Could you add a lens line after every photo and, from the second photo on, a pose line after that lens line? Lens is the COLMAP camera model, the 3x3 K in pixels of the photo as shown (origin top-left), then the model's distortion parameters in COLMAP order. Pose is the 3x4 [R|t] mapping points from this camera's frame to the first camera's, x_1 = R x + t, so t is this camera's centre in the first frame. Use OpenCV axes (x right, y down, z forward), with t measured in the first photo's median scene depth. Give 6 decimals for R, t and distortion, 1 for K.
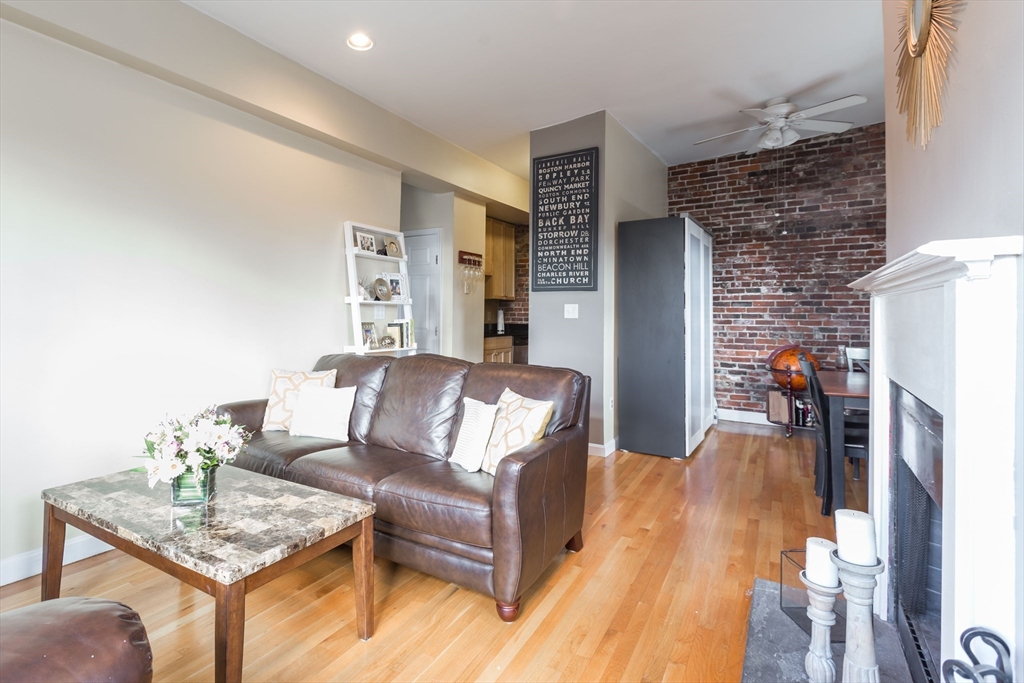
lens RADIAL K [[464.3, 0, 525.6], [0, 464.3, 308.6], [0, 0, 1]] dist [0.003637, -0.000320]
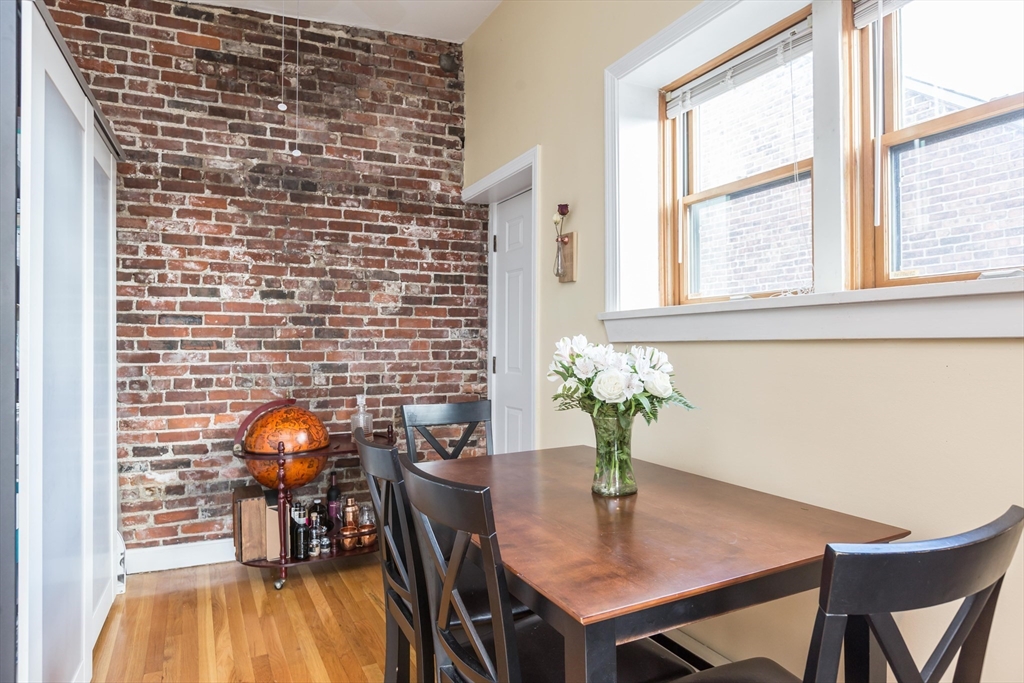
lens RADIAL K [[617.7, 0, 487.1], [0, 617.7, 336.9], [0, 0, 1]] dist [-0.002887, -0.003064]
pose [[0.596602, 0.005997, 0.802515, 0.148460], [-0.005628, 0.999979, -0.003289, 0.008781], [-0.802517, -0.002554, 0.596623, 0.380788]]
